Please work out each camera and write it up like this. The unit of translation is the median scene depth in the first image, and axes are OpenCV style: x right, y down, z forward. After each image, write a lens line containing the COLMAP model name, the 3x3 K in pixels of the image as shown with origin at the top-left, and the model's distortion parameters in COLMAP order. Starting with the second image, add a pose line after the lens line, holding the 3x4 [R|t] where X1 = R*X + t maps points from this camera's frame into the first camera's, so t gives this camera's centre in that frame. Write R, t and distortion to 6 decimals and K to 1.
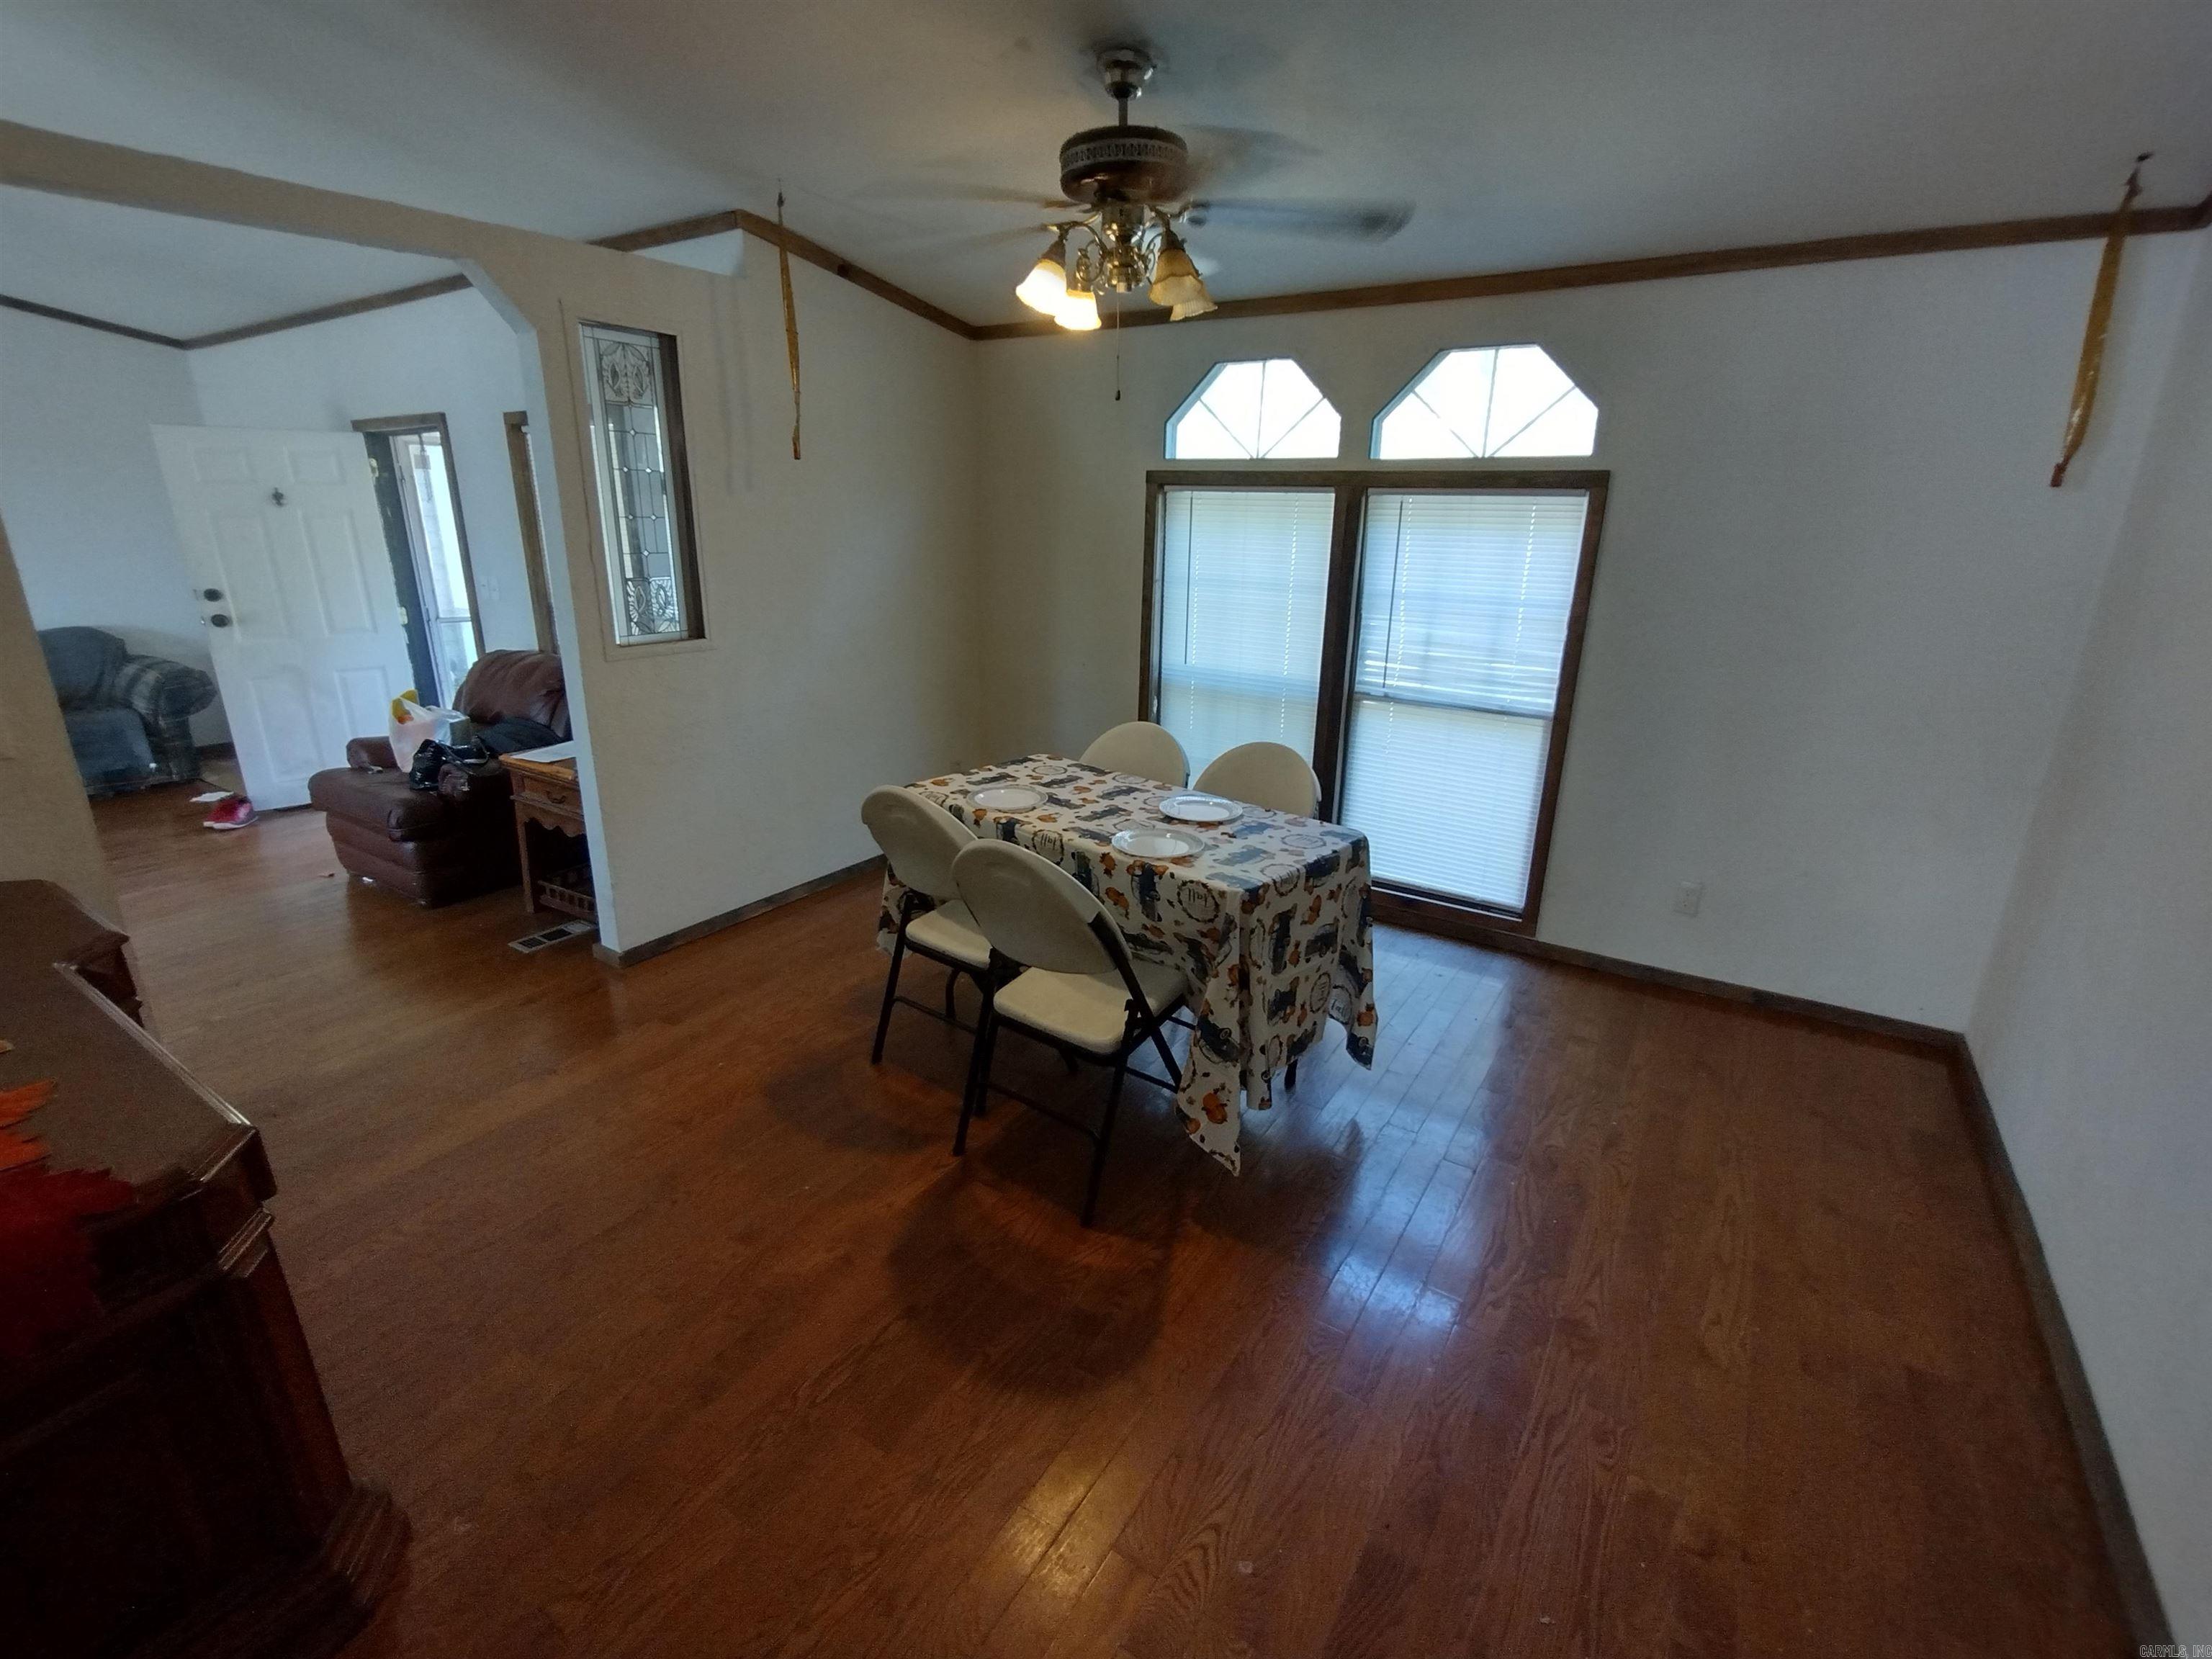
lens RADIAL K [[1033.1, 0, 1098.1], [0, 1033.1, 843.6], [0, 0, 1]] dist [-0.001997, -0.000024]
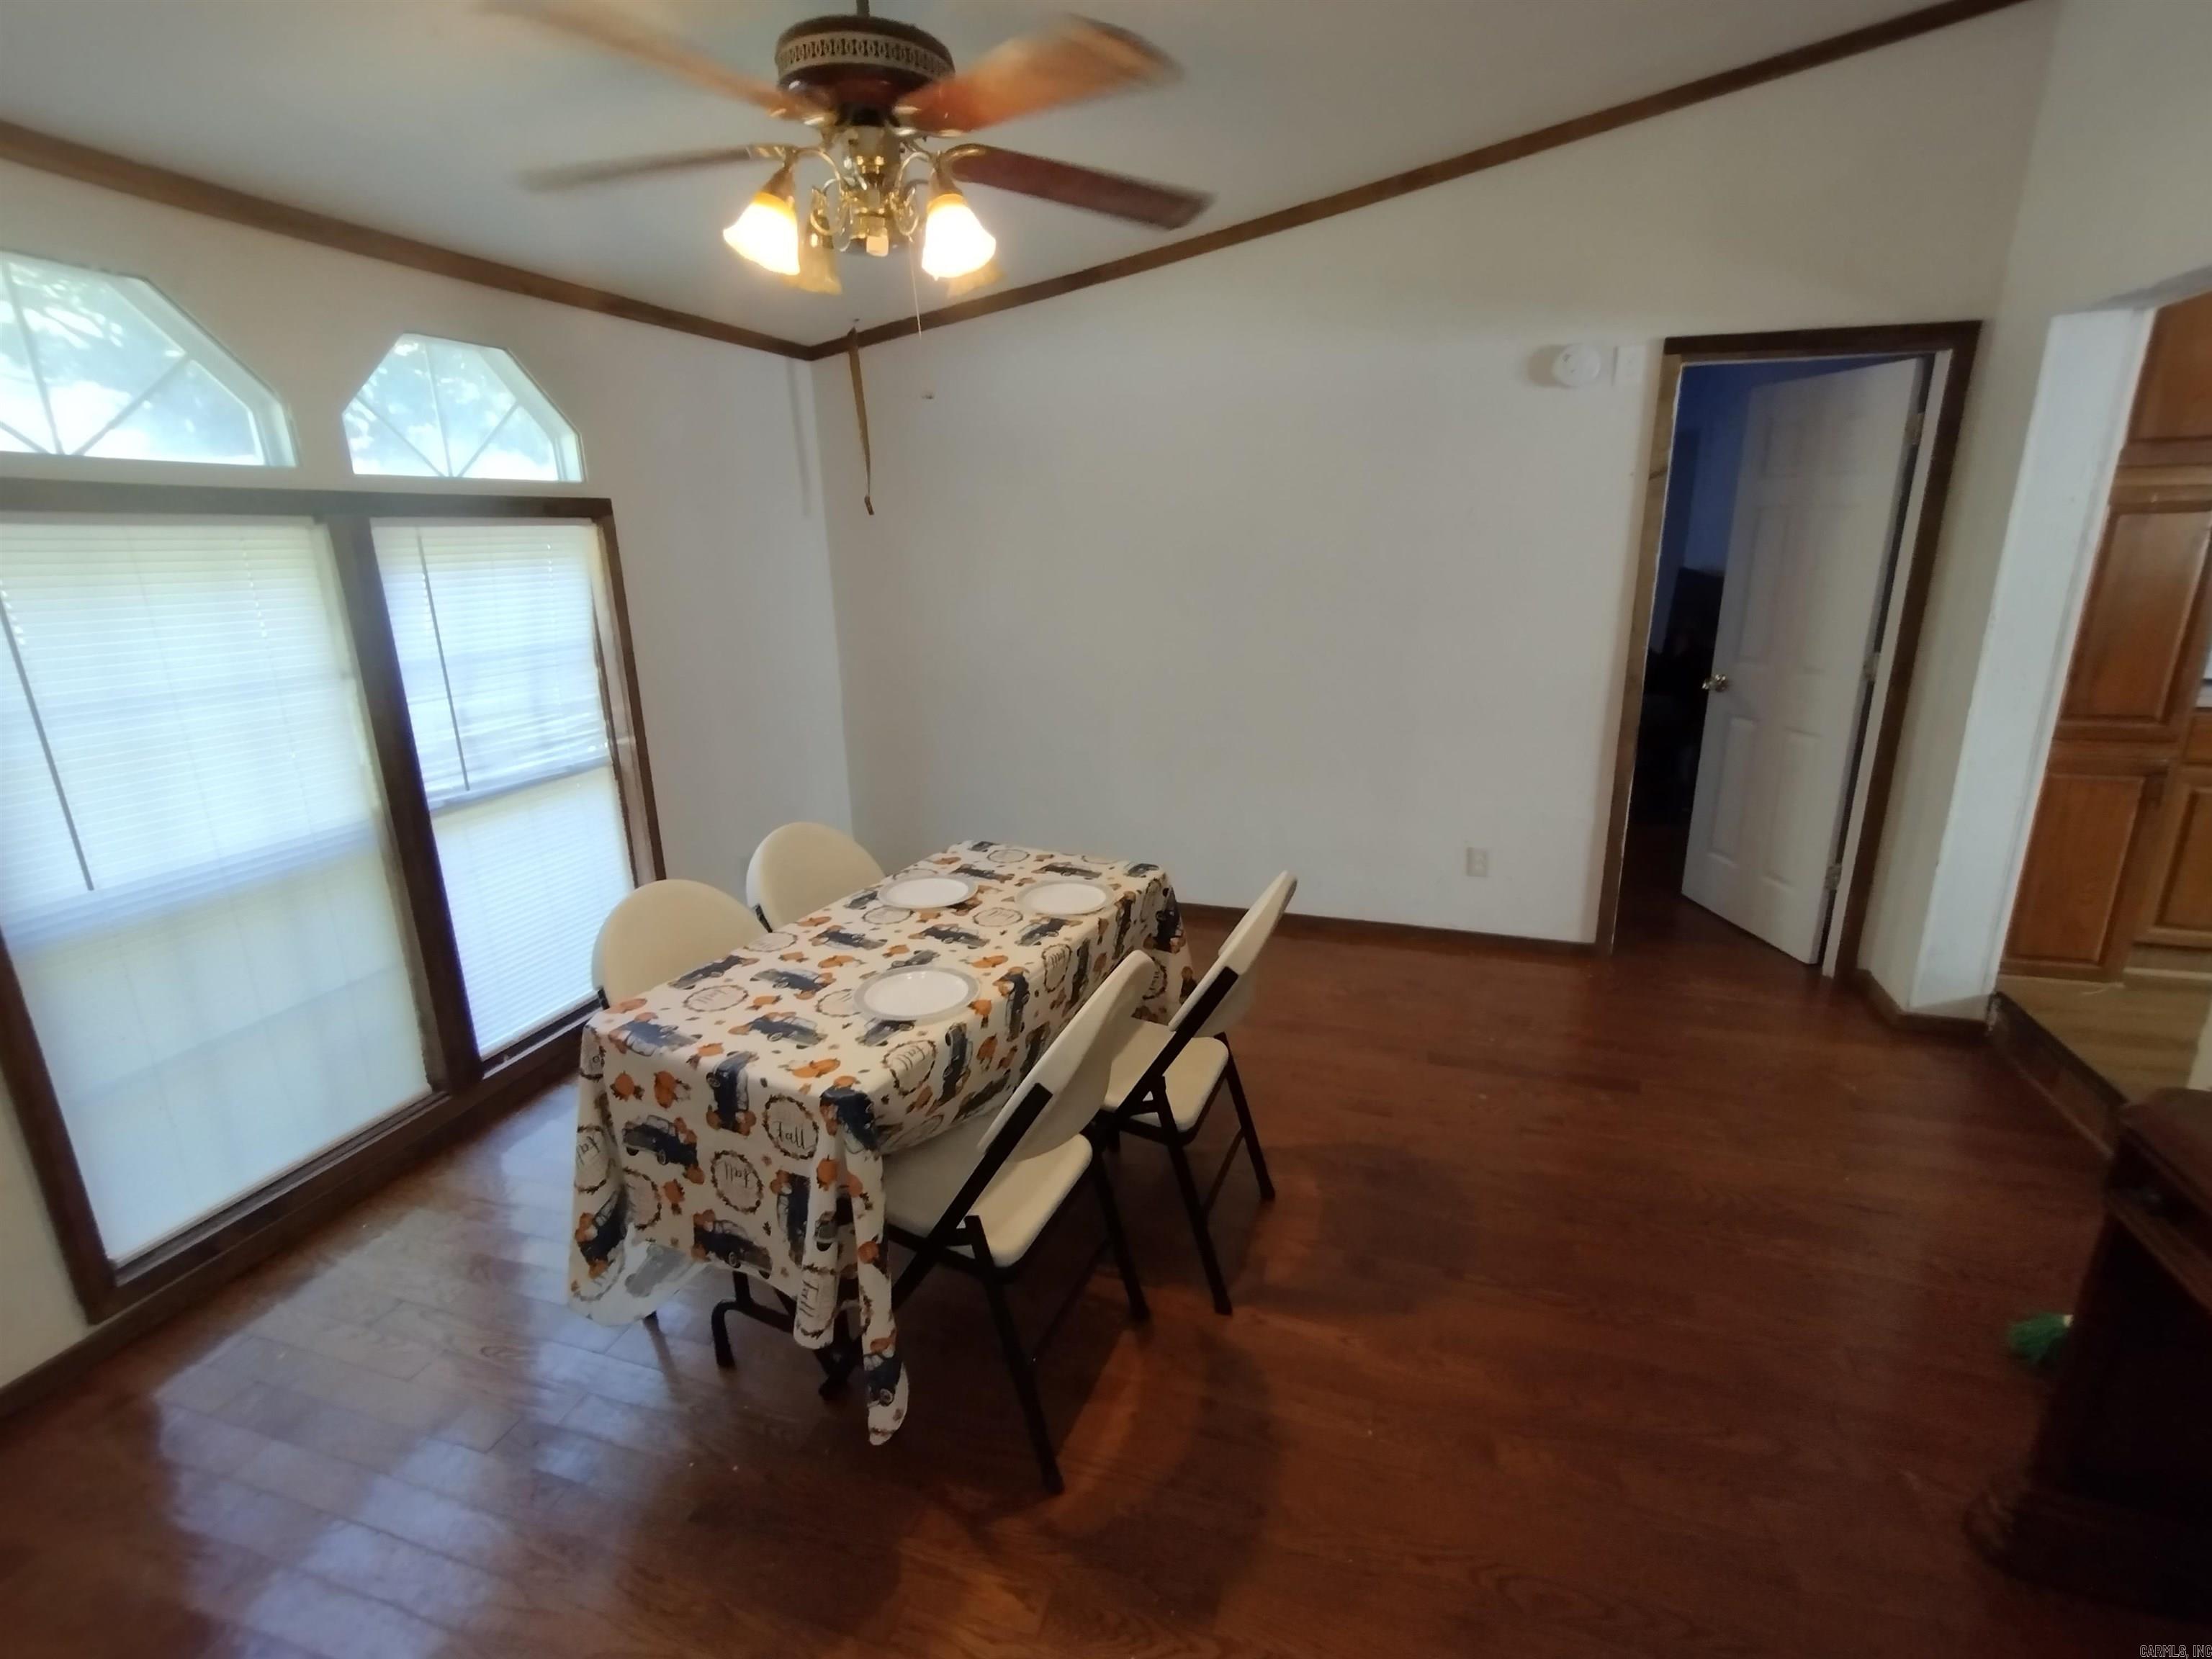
lens RADIAL K [[1033.1, 0, 1104.2], [0, 1033.1, 817.9], [0, 0, 1]] dist [-0.001997, -0.000024]
pose [[-0.288874, -0.264438, 0.920122, -0.623855], [0.313610, 0.881930, 0.351920, -0.300546], [-0.904545, 0.390220, -0.171836, 0.886527]]
